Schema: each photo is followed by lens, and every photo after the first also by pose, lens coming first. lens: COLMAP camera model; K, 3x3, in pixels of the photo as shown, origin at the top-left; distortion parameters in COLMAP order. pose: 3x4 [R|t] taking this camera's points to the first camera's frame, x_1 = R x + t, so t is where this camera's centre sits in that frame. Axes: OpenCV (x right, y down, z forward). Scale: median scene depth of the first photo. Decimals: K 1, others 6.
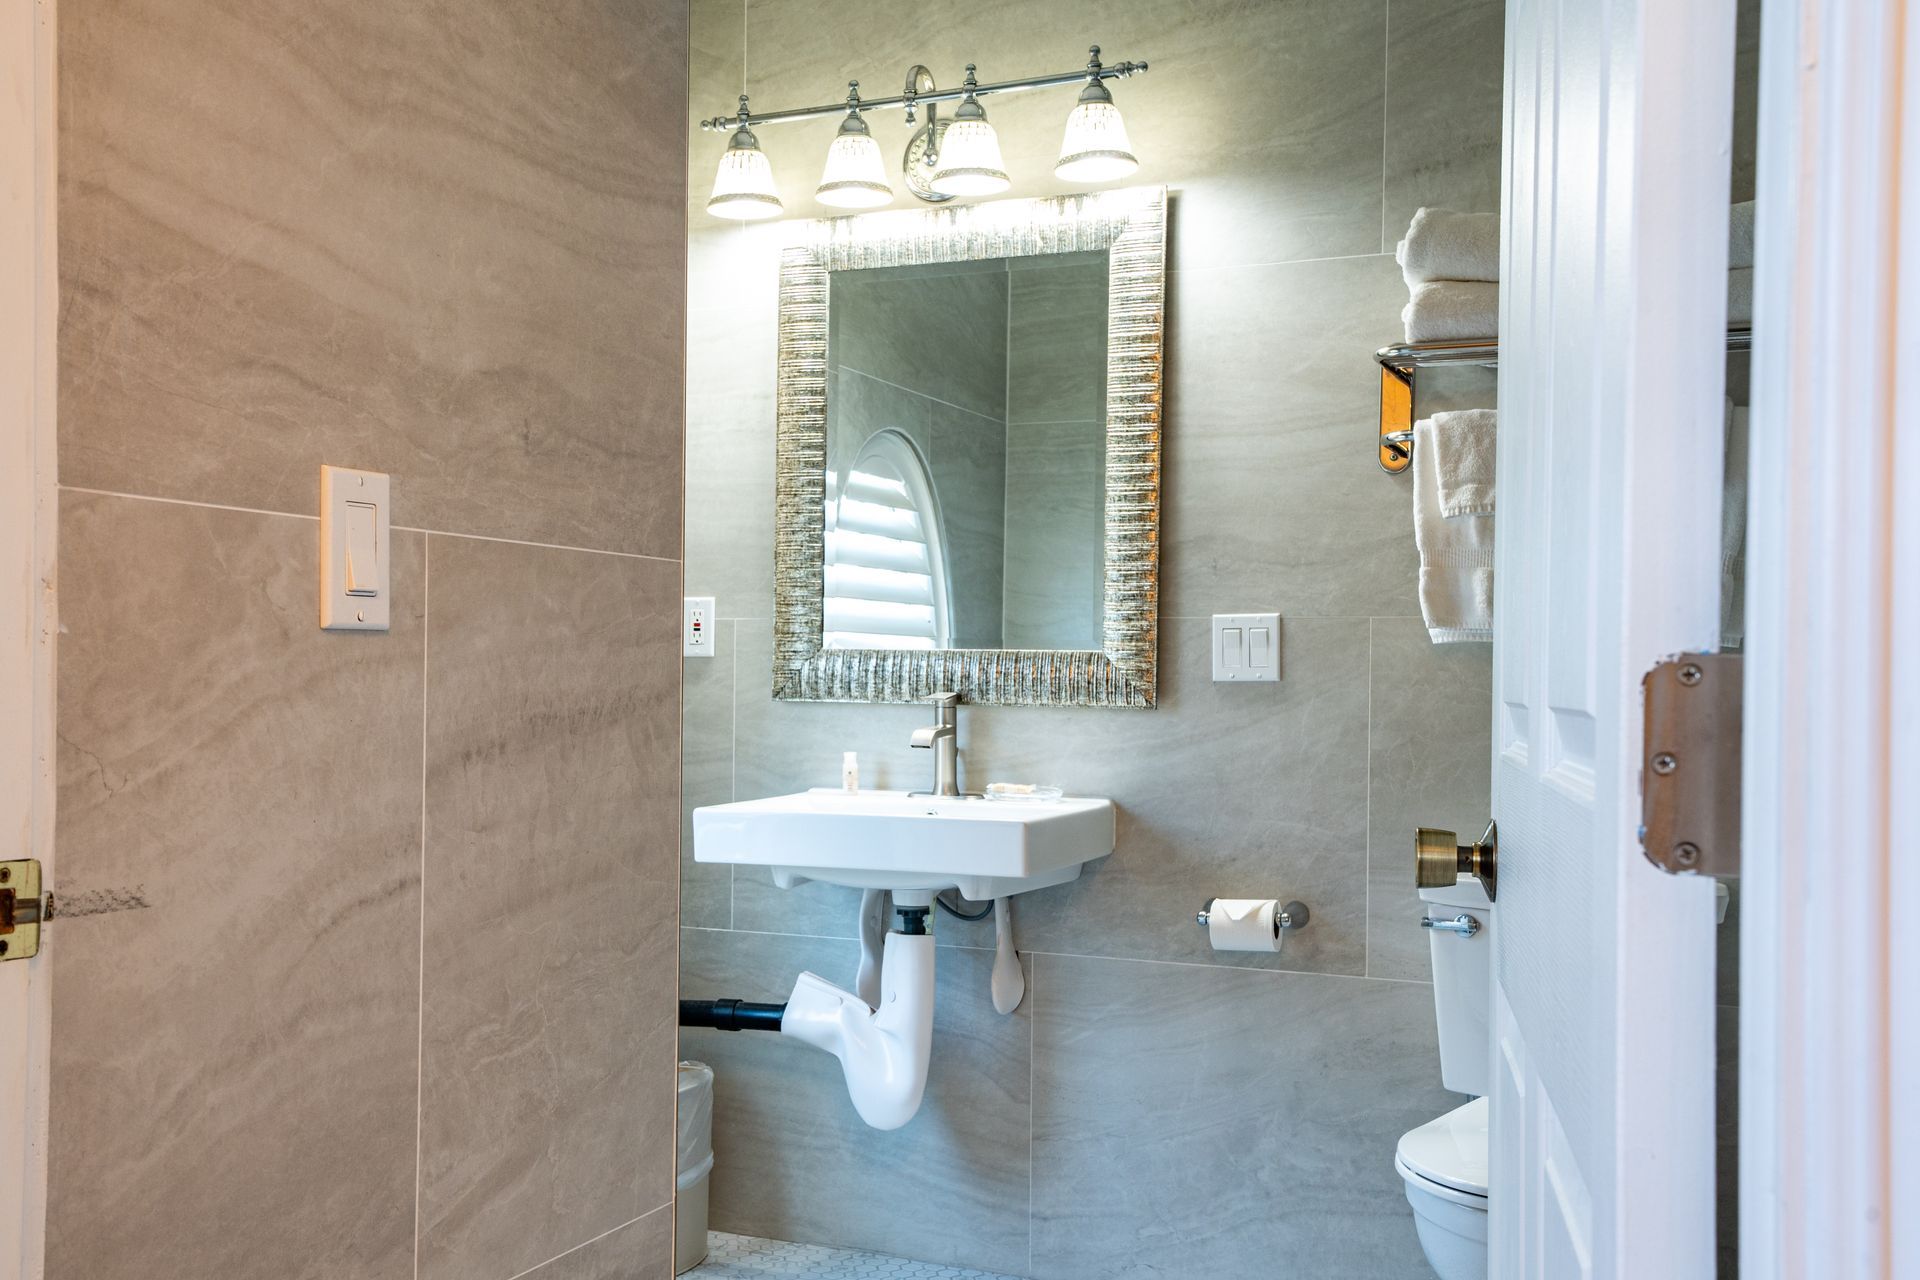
lens RADIAL K [[1696.3, 0, 959.3], [0, 1696.3, 698.8], [0, 0, 1]] dist [0.072517, -0.000150]
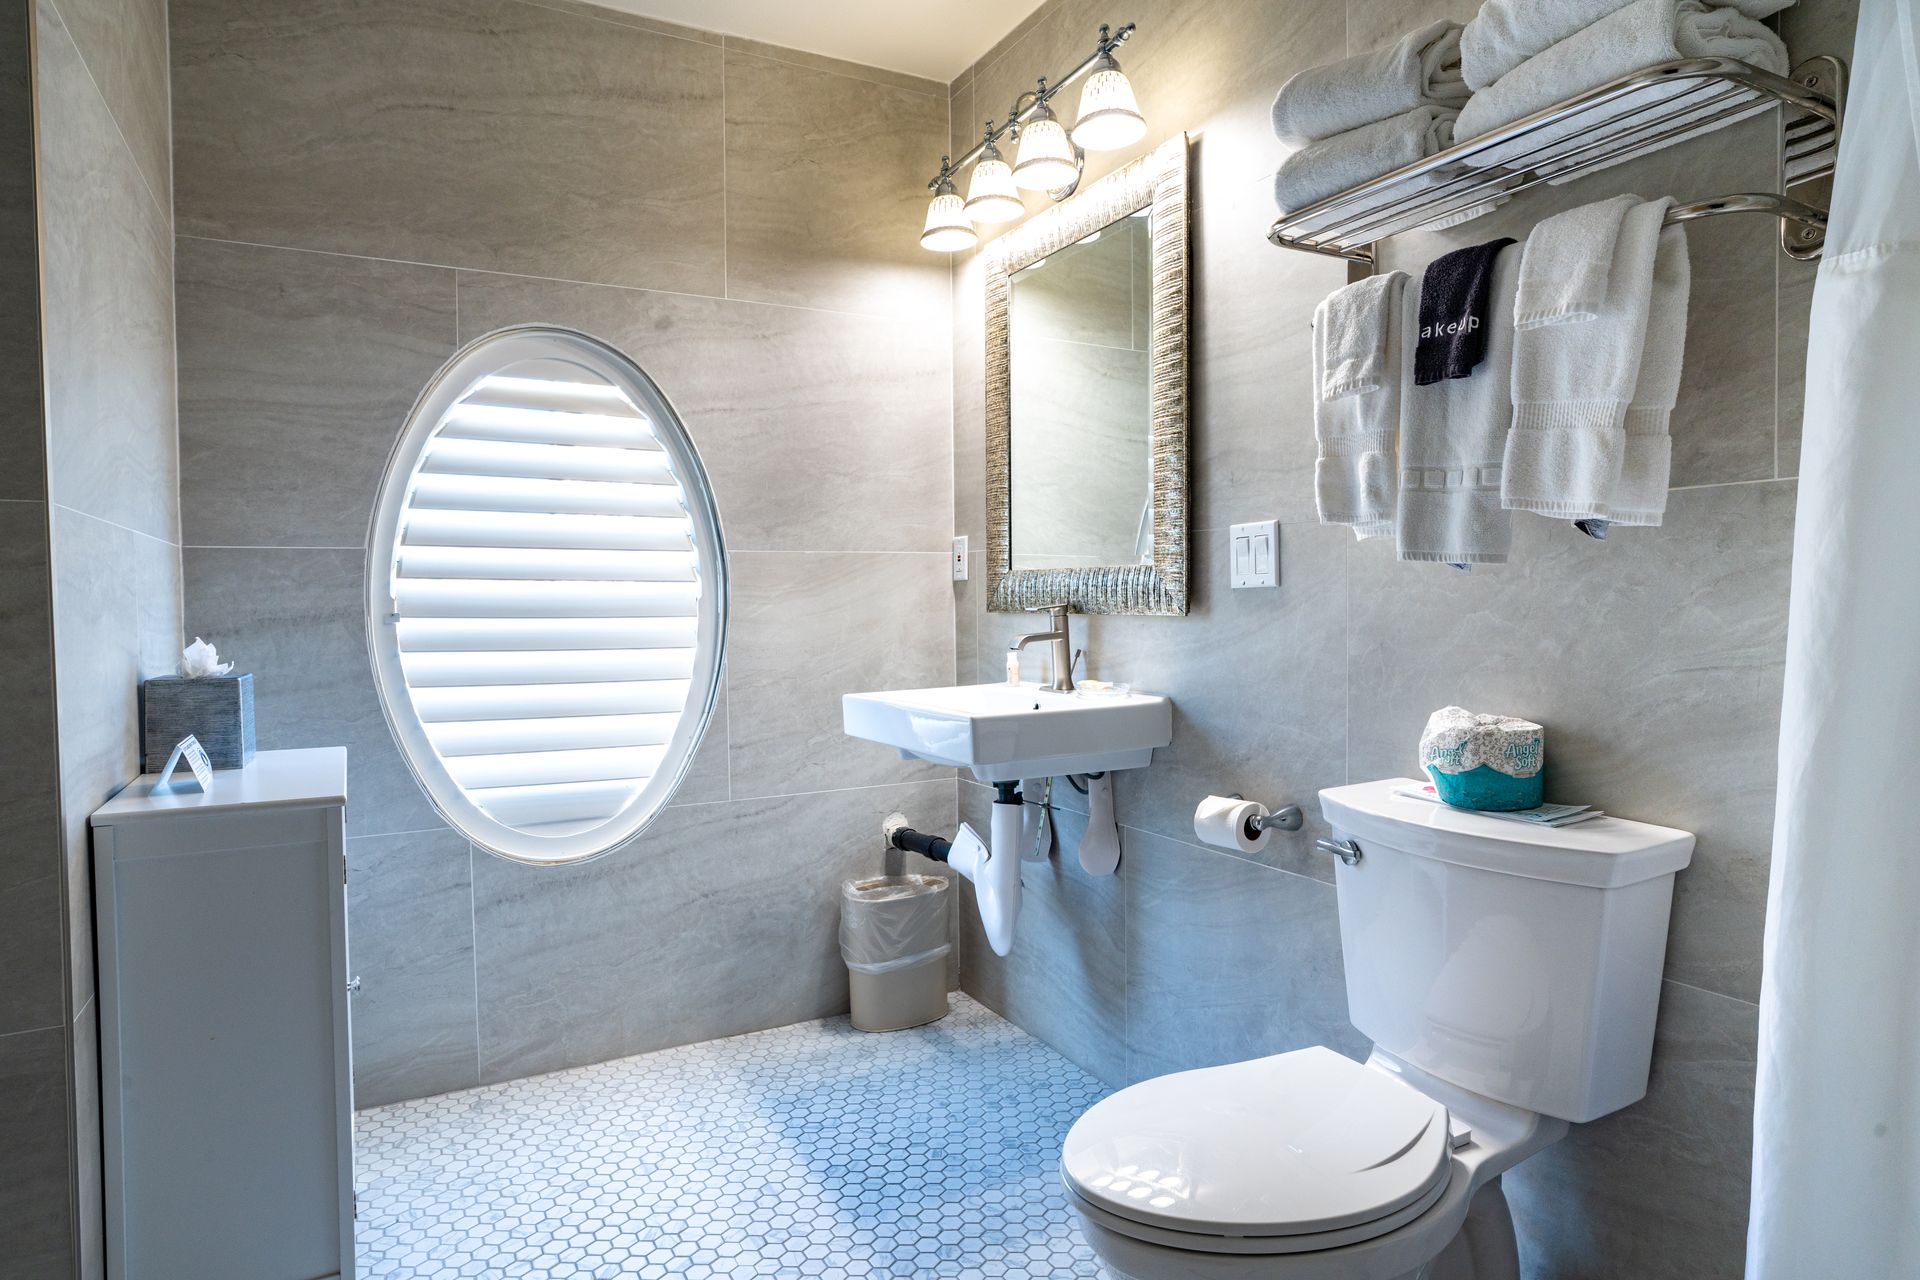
lens RADIAL K [[1041.8, 0, 960.0], [0, 1041.8, 640.0], [0, 0, 1]] dist [-0.027454, 0.002053]
pose [[0.819442, 0.001803, -0.573160, 0.381448], [0.012986, 0.999680, 0.021709, 0.005365], [0.573015, -0.025232, 0.819156, 0.376577]]
